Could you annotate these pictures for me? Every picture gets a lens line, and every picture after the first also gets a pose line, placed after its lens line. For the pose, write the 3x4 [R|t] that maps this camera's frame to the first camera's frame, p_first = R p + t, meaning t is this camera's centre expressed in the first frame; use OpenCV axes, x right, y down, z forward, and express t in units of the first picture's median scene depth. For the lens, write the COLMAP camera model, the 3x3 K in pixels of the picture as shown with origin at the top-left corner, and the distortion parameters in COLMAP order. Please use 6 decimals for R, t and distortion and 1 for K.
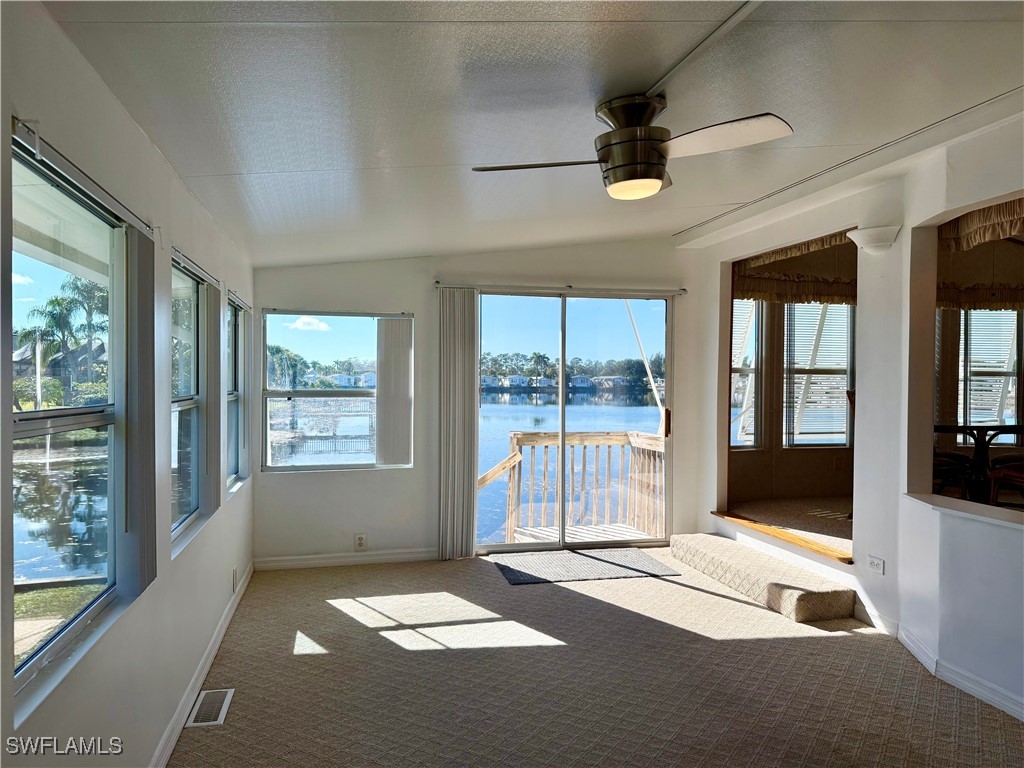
lens RADIAL K [[732.9, 0, 534.8], [0, 732.9, 383.8], [0, 0, 1]] dist [0.089867, -0.163705]
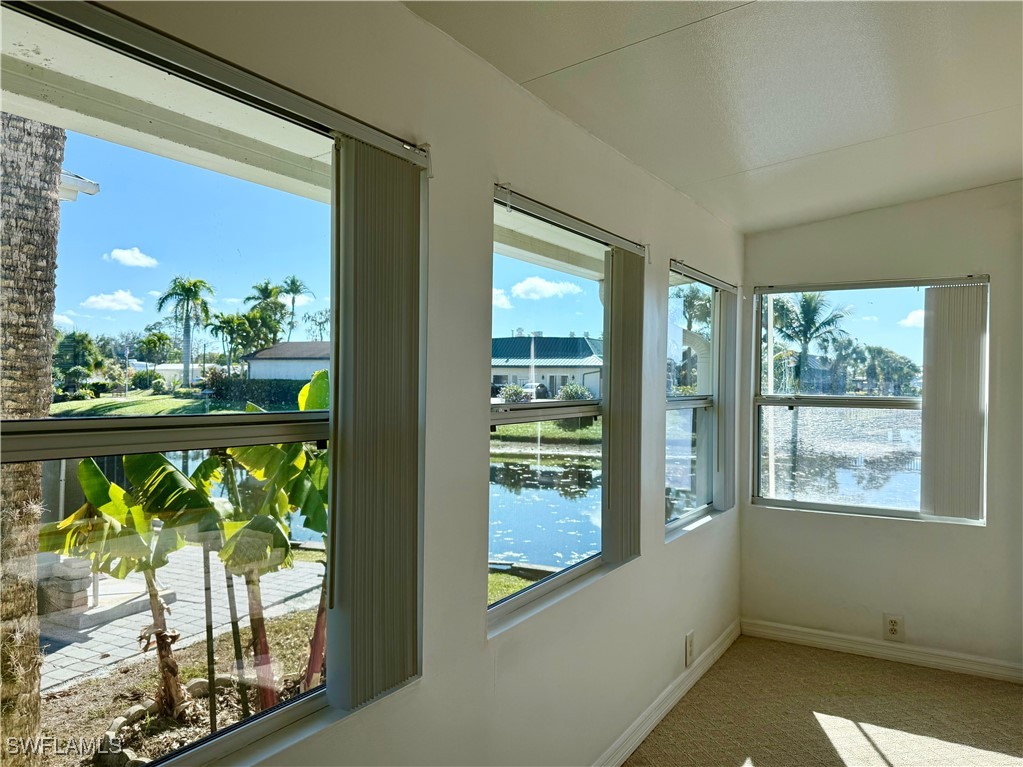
lens RADIAL K [[732.2, 0, 534.3], [0, 732.2, 383.3], [0, 0, 1]] dist [0.089867, -0.163705]
pose [[0.696237, 0.006669, -0.717781, 0.014461], [-0.012741, 0.999914, -0.003068, 0.001345], [0.717699, 0.011281, 0.696262, 0.290963]]
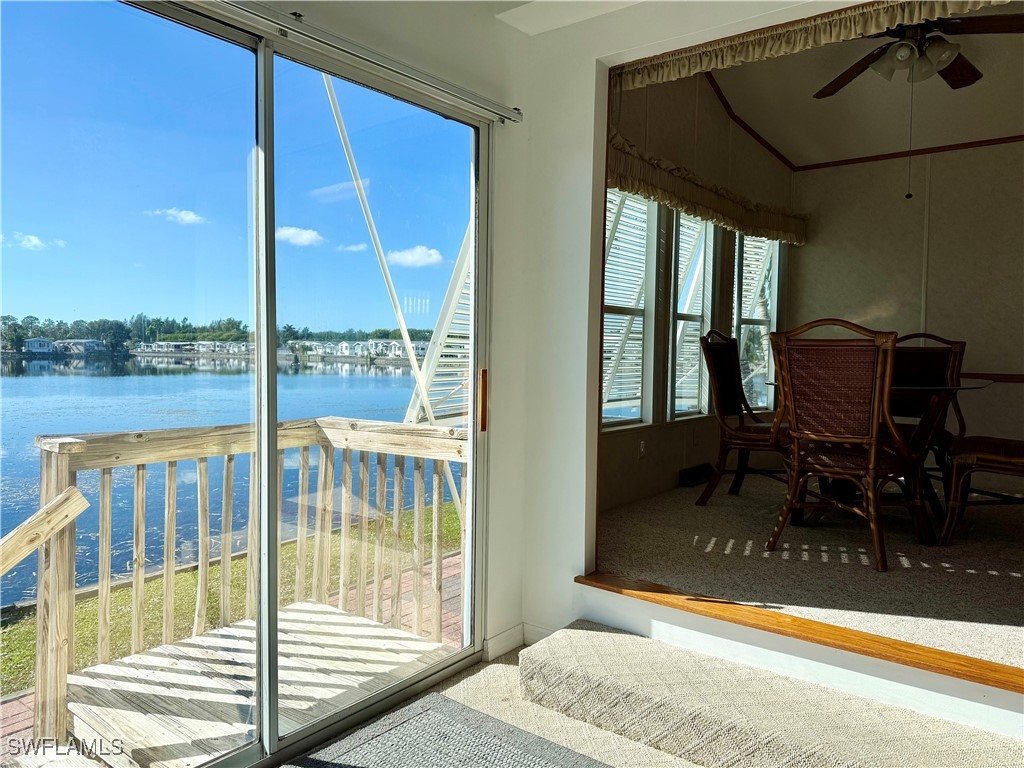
lens RADIAL K [[732.9, 0, 534.8], [0, 732.9, 383.8], [0, 0, 1]] dist [0.089867, -0.163705]
pose [[0.791345, -0.025648, 0.610831, -0.077908], [-0.002367, 0.998984, 0.045013, 0.023707], [-0.611365, -0.037067, 0.790480, 0.651898]]
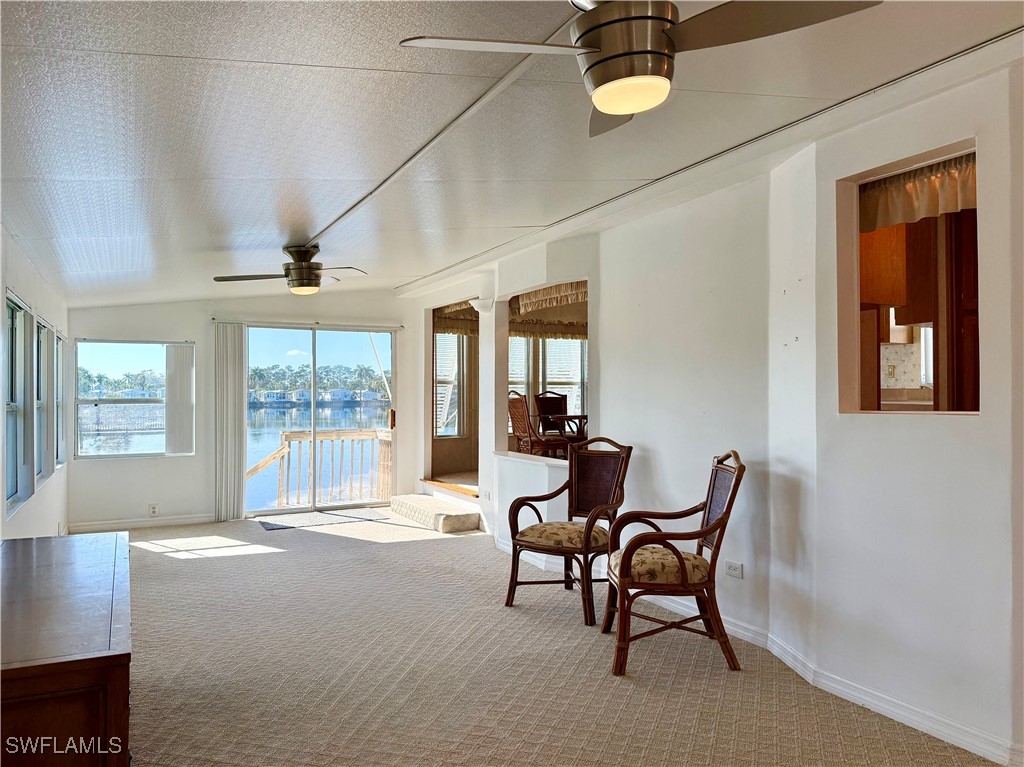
lens RADIAL K [[732.9, 0, 534.8], [0, 732.9, 383.3], [0, 0, 1]] dist [0.089867, -0.163705]
pose [[0.971503, -0.005987, 0.236952, 0.119011], [0.010175, 0.999813, -0.016457, 0.010159], [-0.236810, 0.018399, 0.971382, -0.477134]]
